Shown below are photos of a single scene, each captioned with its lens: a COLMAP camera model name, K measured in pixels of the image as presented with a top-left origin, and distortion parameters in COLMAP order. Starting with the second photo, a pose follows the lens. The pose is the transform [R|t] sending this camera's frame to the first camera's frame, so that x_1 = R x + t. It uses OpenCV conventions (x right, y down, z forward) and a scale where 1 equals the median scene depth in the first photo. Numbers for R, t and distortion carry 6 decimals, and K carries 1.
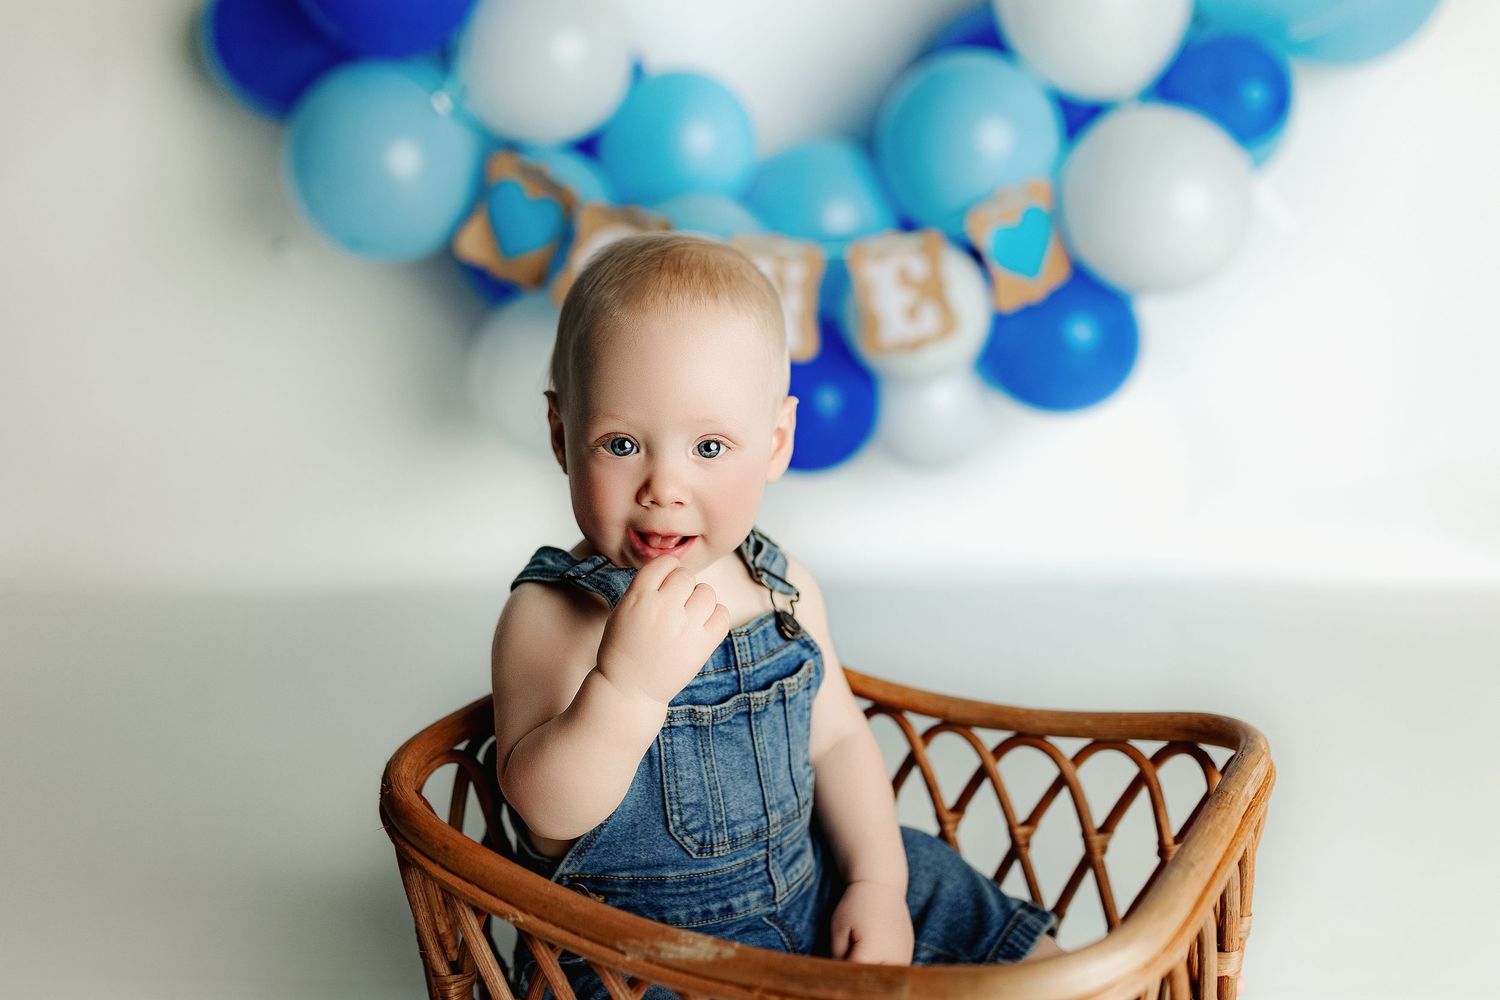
lens RADIAL K [[1455.6, 0, 749.2], [0, 1455.6, 515.2], [0, 0, 1]] dist [-0.008330, 0.000000]
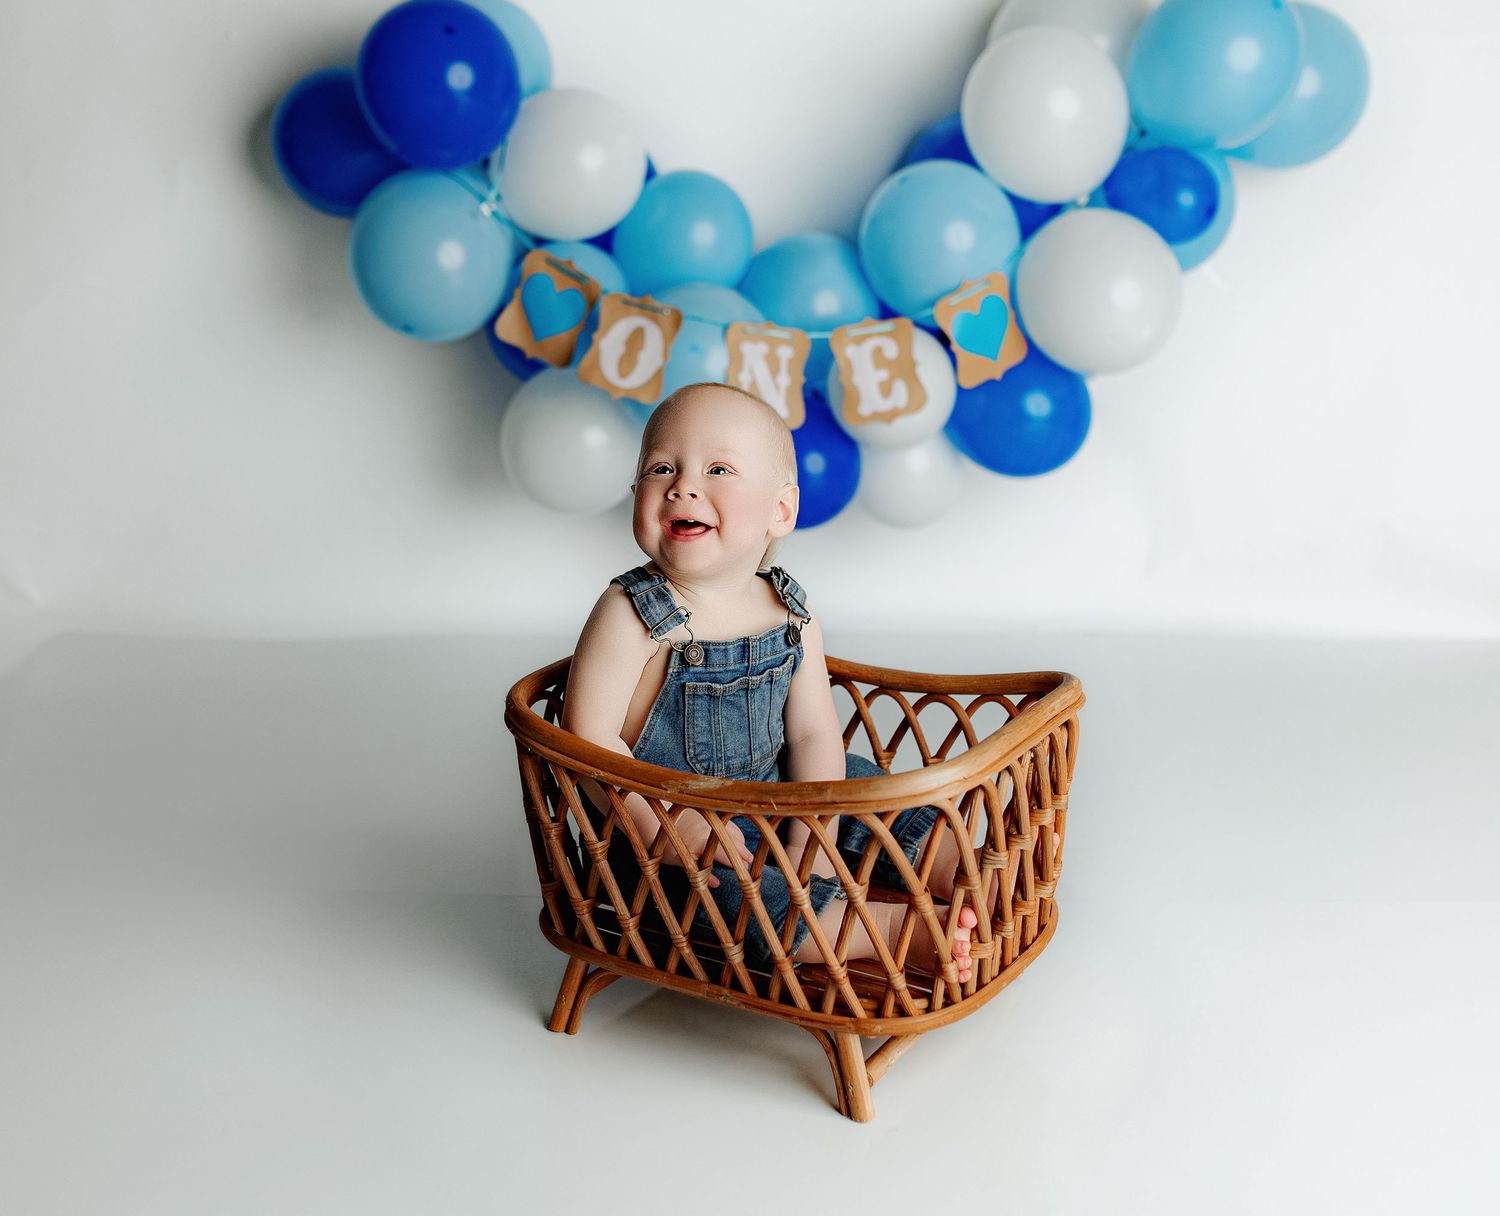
lens RADIAL K [[1652.3, 0, 735.7], [0, 1652.3, 623.8], [0, 0, 1]] dist [0.007005, 0.000000]
pose [[0.999961, 0.005130, -0.007148, 0.002318], [-0.005028, 0.999885, 0.014334, 0.030802], [0.007221, -0.014298, 0.999872, -0.326415]]
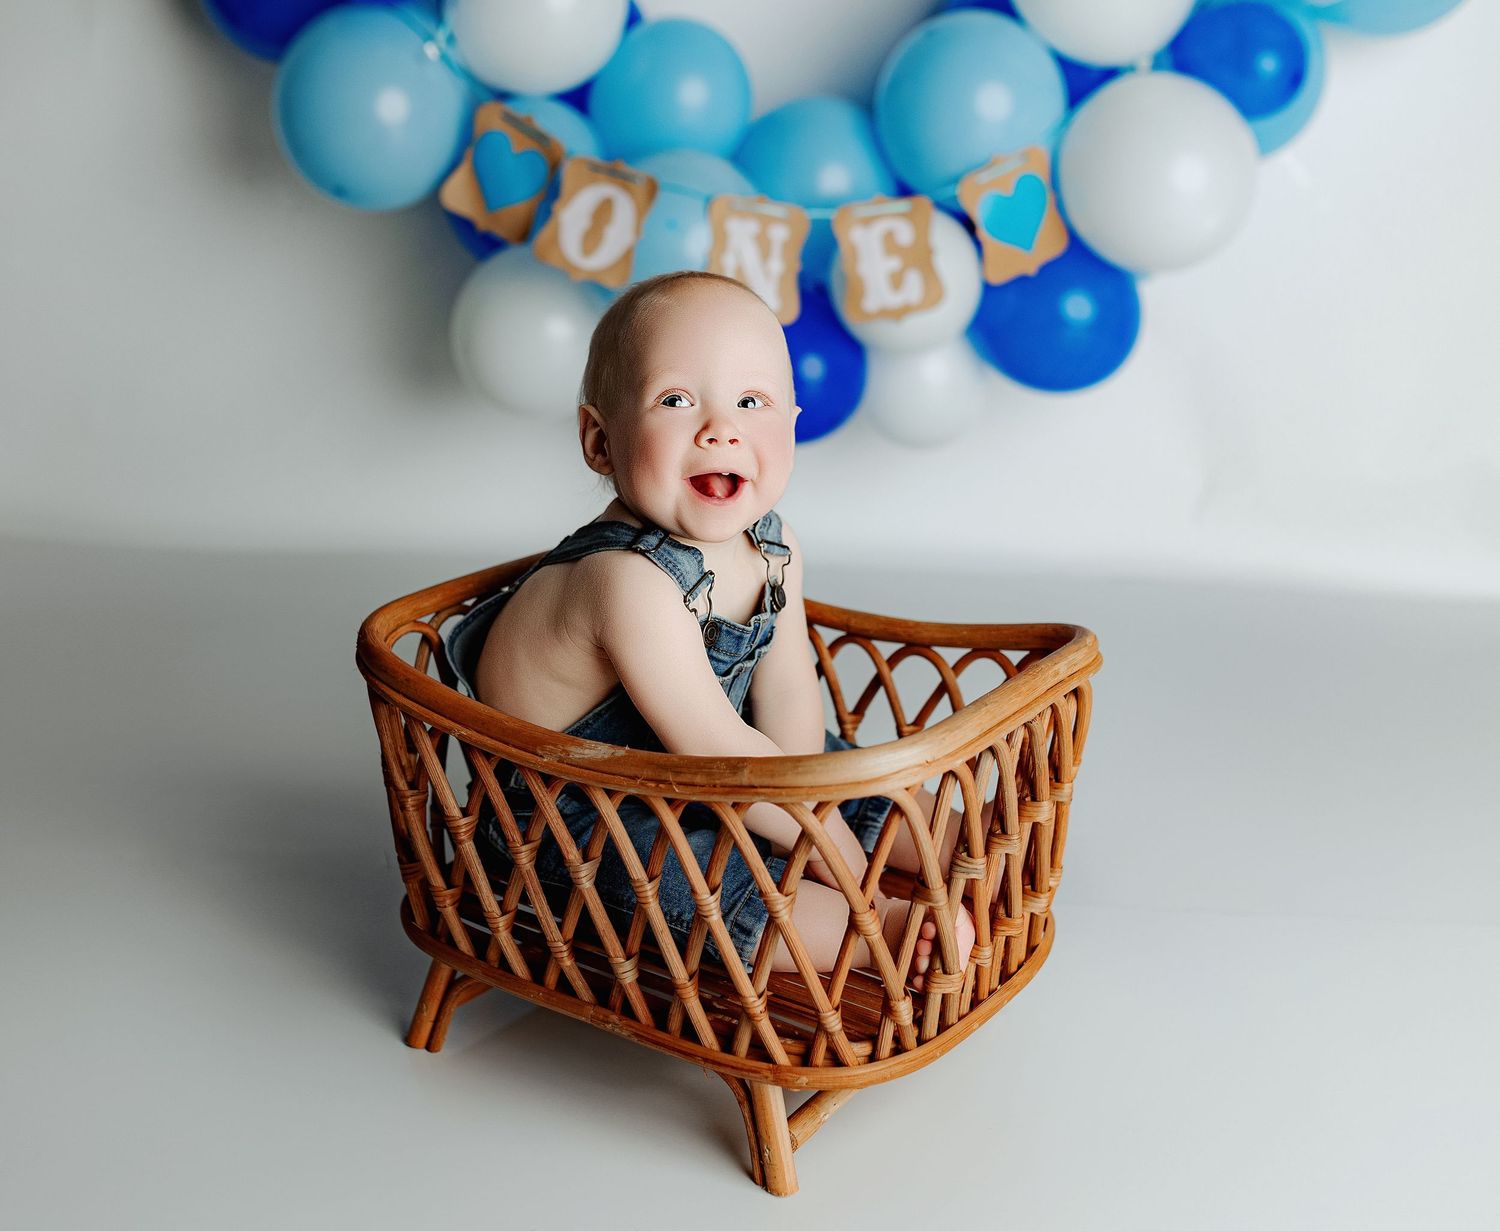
lens RADIAL K [[1718.9, 0, 685.9], [0, 1718.9, 630.9], [0, 0, 1]] dist [-0.001894, 0.000000]
pose [[0.997523, 0.046320, -0.052941, 0.042257], [-0.043159, 0.997302, 0.059379, 0.034937], [0.055549, -0.056947, 0.996831, -0.182181]]
